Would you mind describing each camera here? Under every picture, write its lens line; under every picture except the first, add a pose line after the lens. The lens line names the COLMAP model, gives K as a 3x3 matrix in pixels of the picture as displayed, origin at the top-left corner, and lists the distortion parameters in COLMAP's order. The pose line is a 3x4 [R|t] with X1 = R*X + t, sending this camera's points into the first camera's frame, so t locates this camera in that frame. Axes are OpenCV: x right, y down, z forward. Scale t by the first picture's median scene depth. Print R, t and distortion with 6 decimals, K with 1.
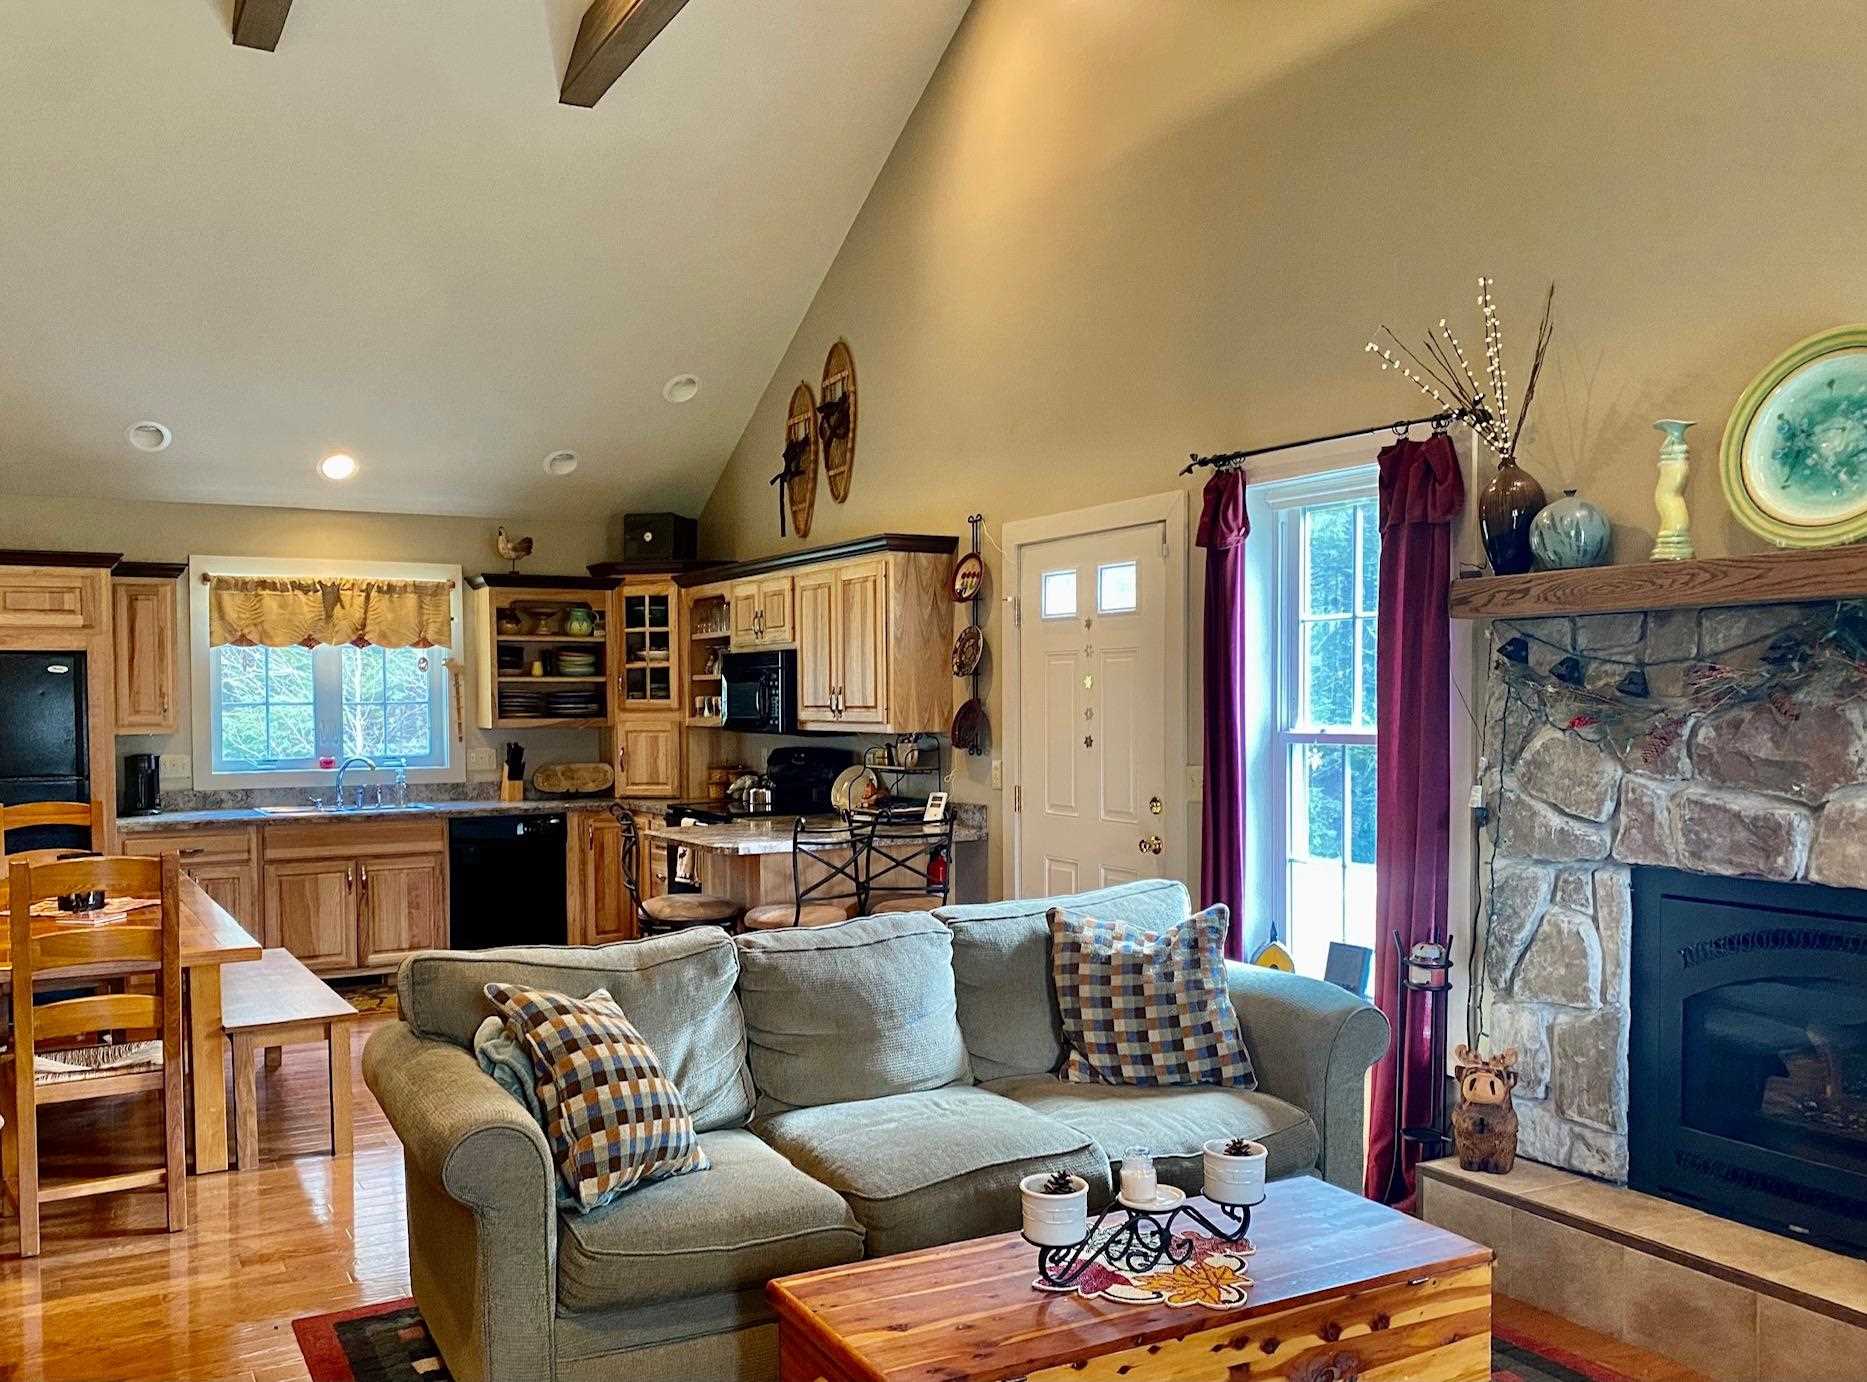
lens RADIAL K [[1542.6, 0, 909.4], [0, 1542.6, 744.6], [0, 0, 1]] dist [0.061826, -0.210702]
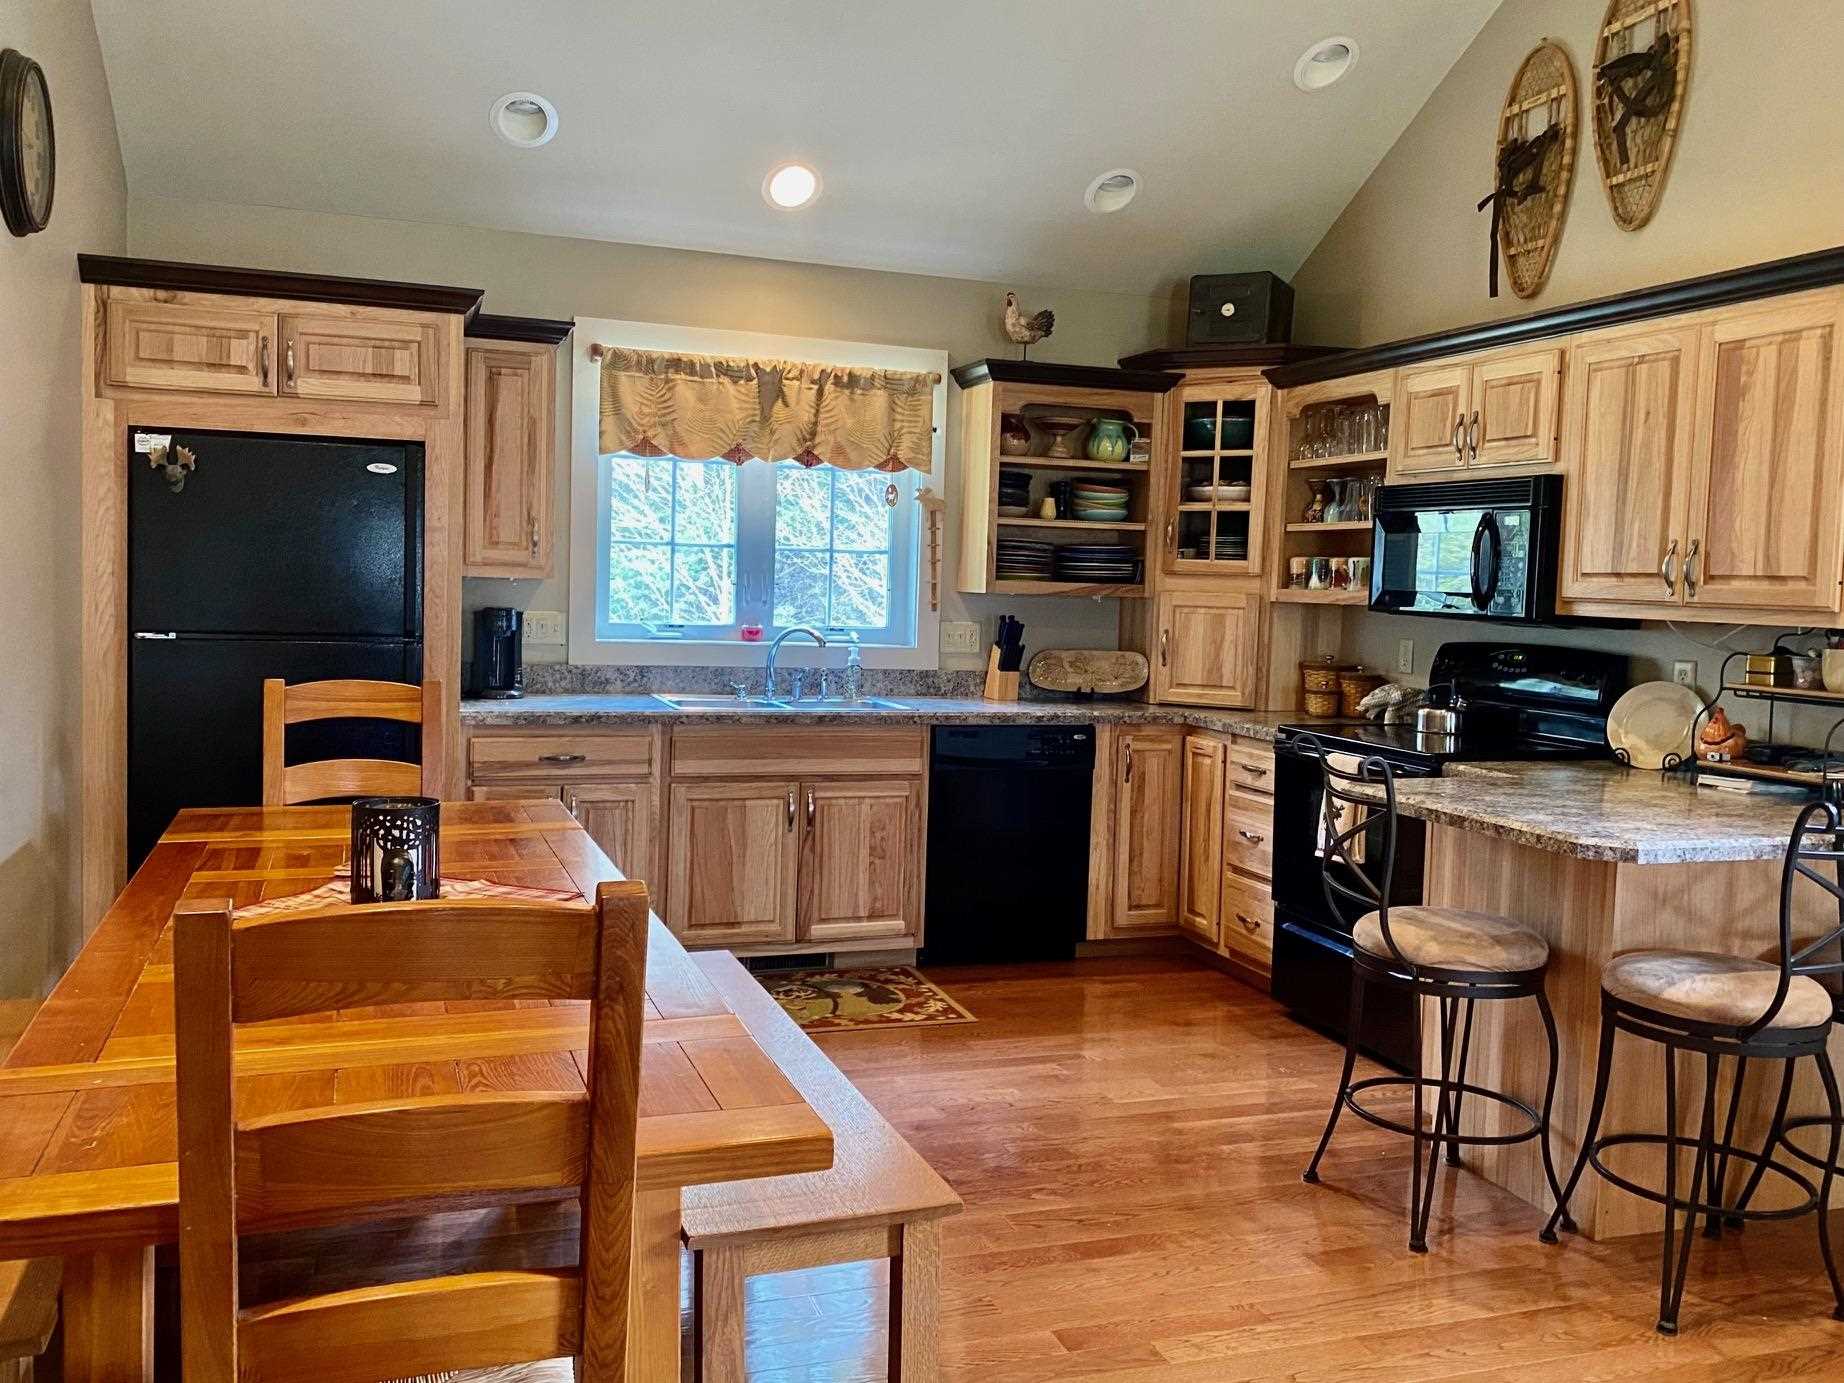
lens RADIAL K [[1546.0, 0, 935.0], [0, 1546.0, 671.0], [0, 0, 1]] dist [0.101538, -0.219623]
pose [[0.984392, 0.050540, -0.168575, -0.180650], [-0.045886, 0.998453, 0.031394, 0.003454], [0.169901, -0.023169, 0.985189, 0.339071]]
